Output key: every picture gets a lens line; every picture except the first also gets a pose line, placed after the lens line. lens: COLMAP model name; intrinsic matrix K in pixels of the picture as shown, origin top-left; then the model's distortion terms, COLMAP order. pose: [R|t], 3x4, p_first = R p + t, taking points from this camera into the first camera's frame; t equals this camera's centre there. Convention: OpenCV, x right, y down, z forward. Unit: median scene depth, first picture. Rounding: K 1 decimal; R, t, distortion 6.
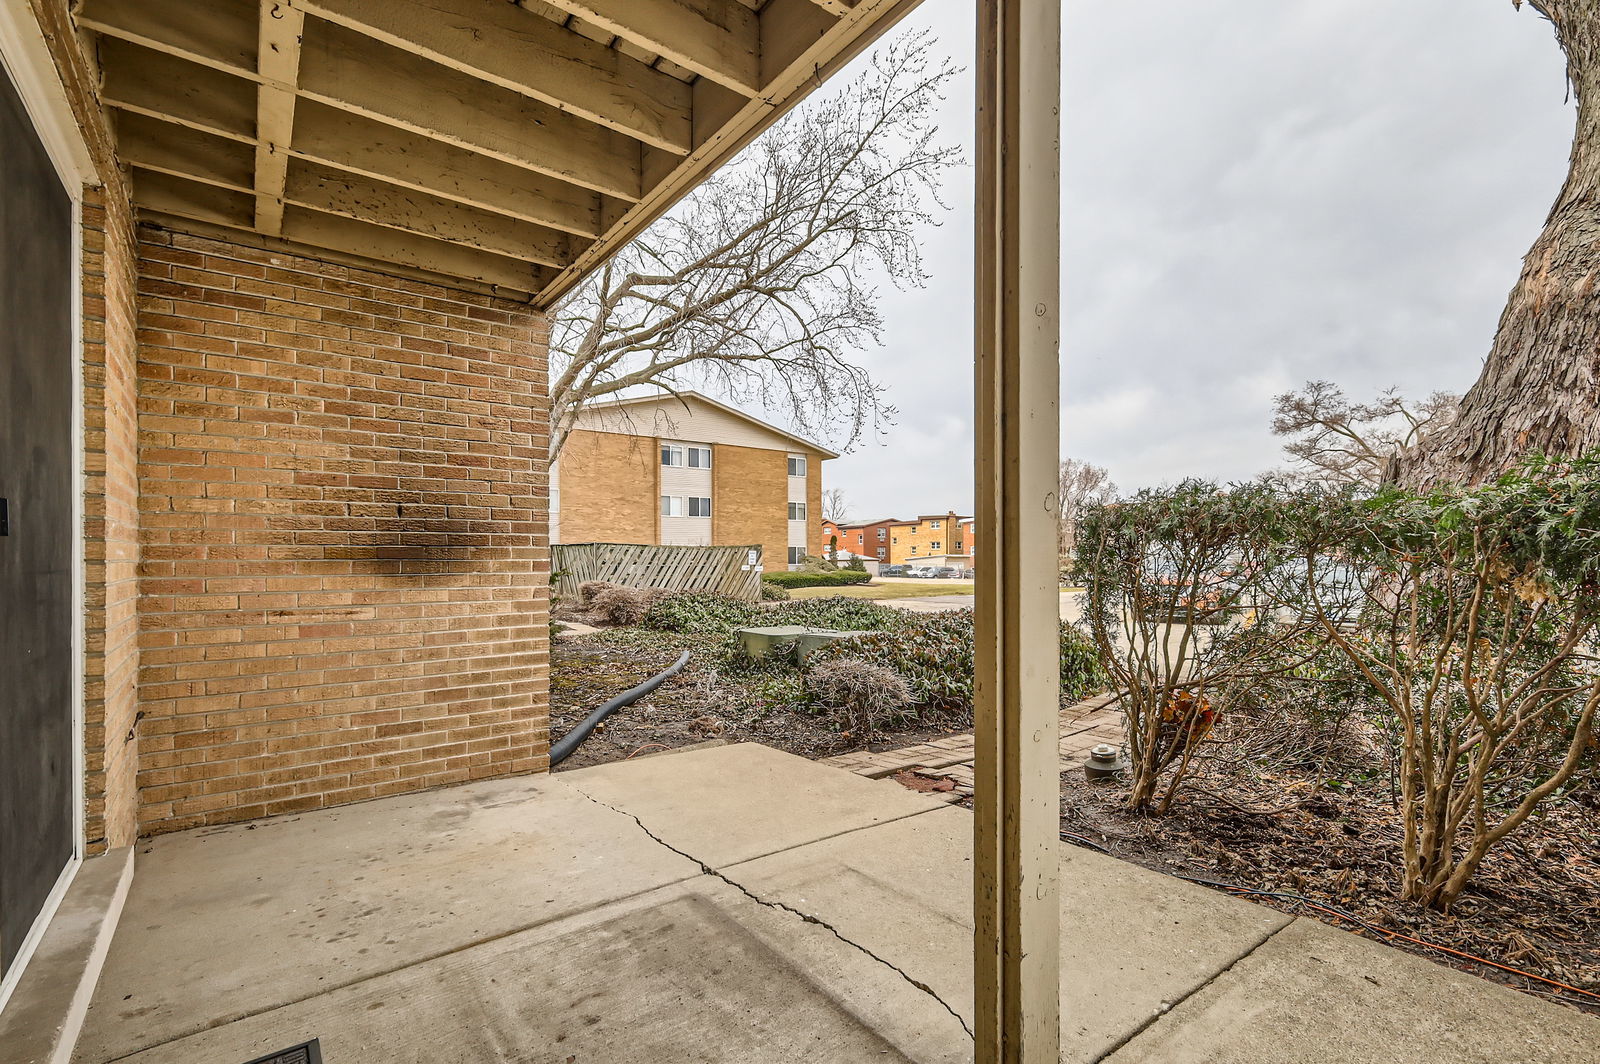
lens RADIAL K [[702.9, 0, 798.7], [0, 702.9, 544.3], [0, 0, 1]] dist [-0.001962, -0.000245]
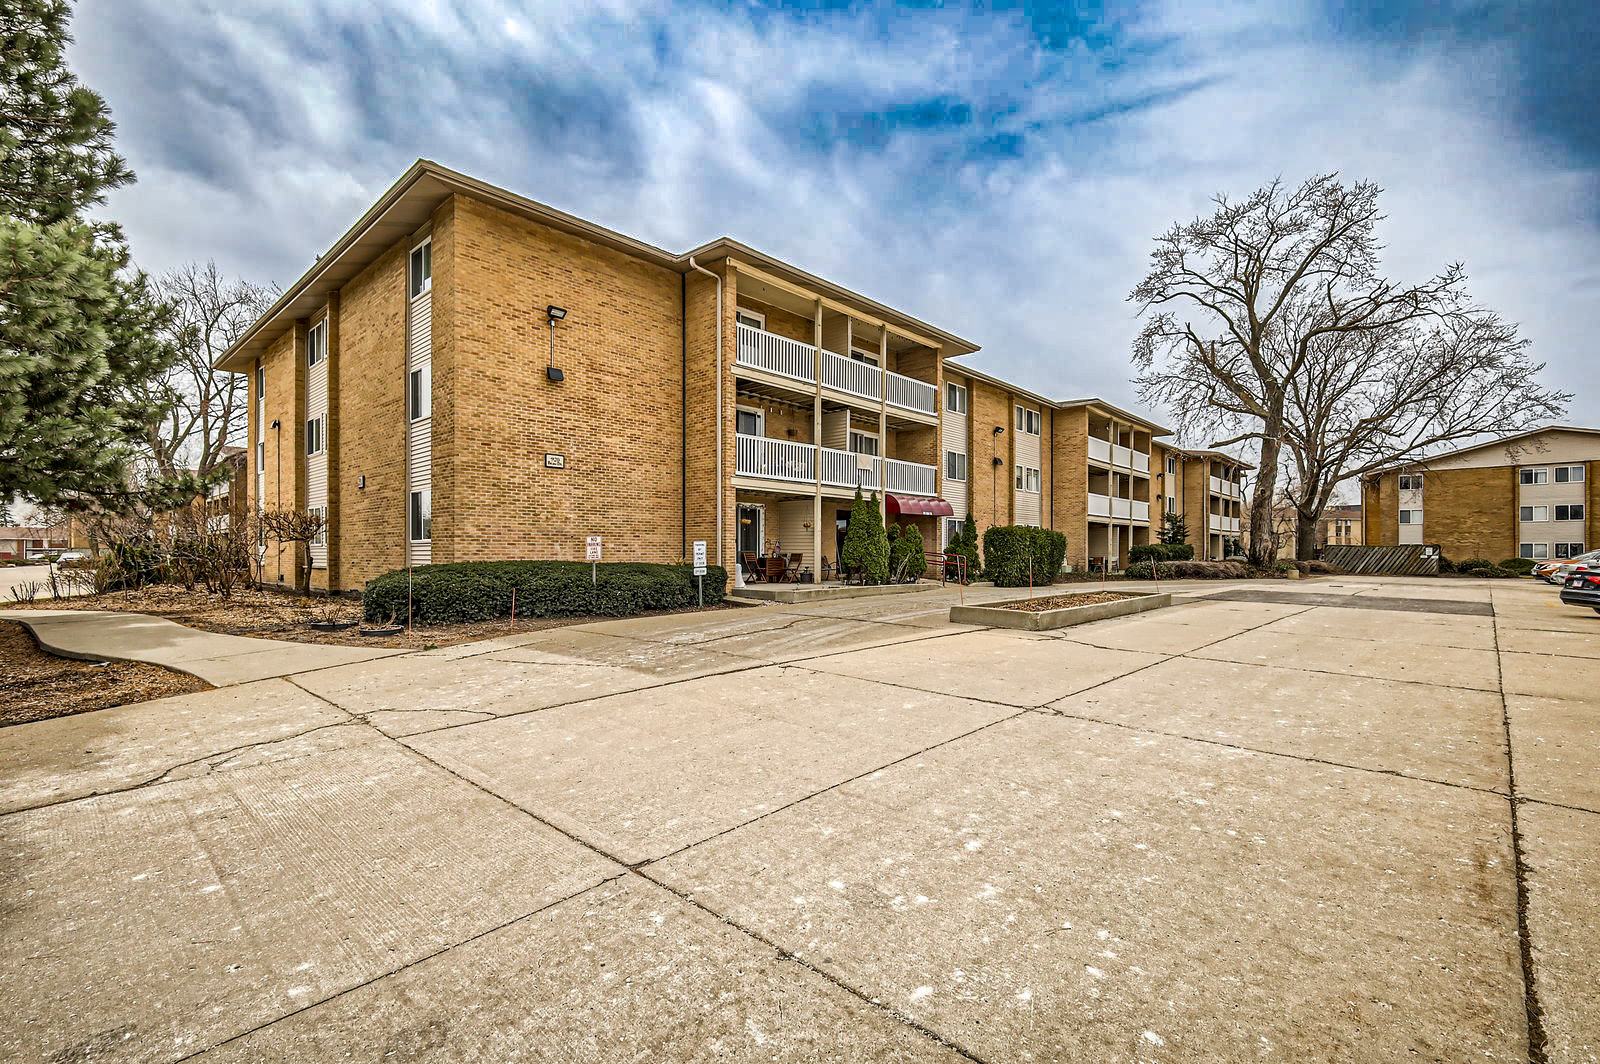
lens RADIAL K [[702.9, 0, 800.2], [0, 702.9, 541.6], [0, 0, 1]] dist [-0.001962, -0.000245]
pose [[0.157645, -0.005969, -0.987478, 0.931611], [0.015113, 0.999879, -0.003631, -0.017516], [0.987380, -0.014351, 0.157716, -0.607394]]
